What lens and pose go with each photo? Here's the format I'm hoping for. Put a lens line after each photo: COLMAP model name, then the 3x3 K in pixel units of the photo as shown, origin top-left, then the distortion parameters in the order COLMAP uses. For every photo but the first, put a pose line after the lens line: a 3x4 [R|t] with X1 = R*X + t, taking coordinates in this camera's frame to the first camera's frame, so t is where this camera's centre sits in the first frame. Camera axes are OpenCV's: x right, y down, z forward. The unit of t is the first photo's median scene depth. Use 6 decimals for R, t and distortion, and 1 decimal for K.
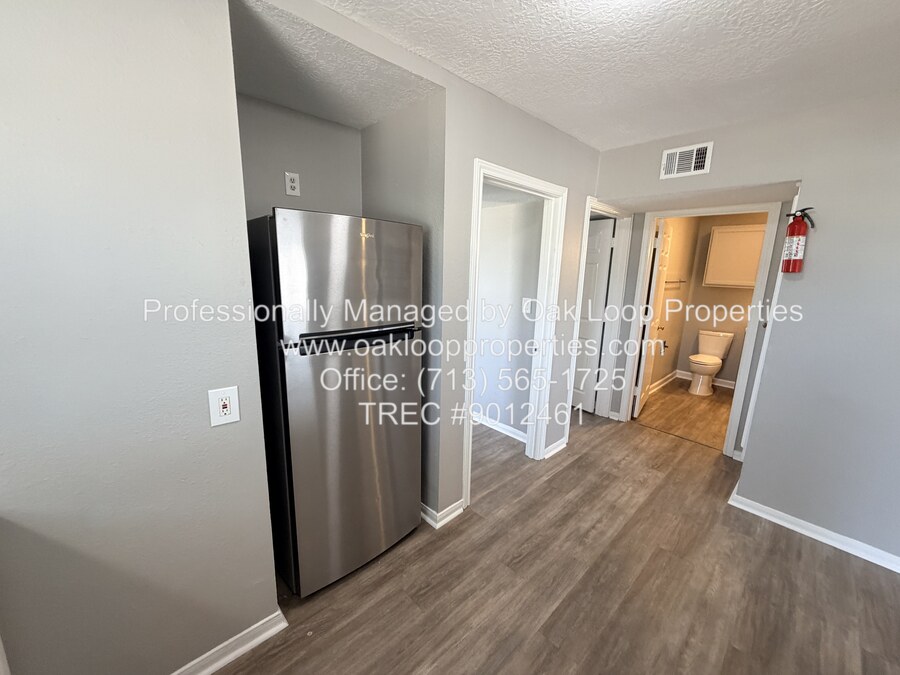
lens RADIAL K [[358.1, 0, 446.8], [0, 358.1, 337.8], [0, 0, 1]] dist [0.000539, 0.000152]
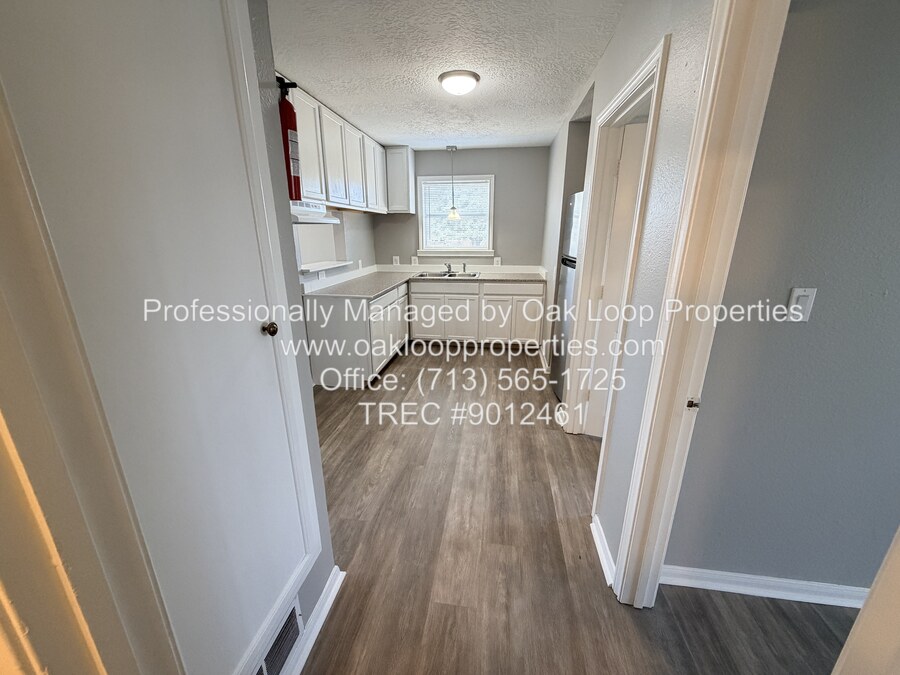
lens RADIAL K [[358.1, 0, 446.8], [0, 358.1, 337.8], [0, 0, 1]] dist [0.000539, 0.000152]
pose [[-0.782250, 0.155595, -0.603221, 1.276759], [-0.142555, 0.897904, 0.416470, -0.287348], [0.606435, 0.411775, -0.680204, 1.818105]]
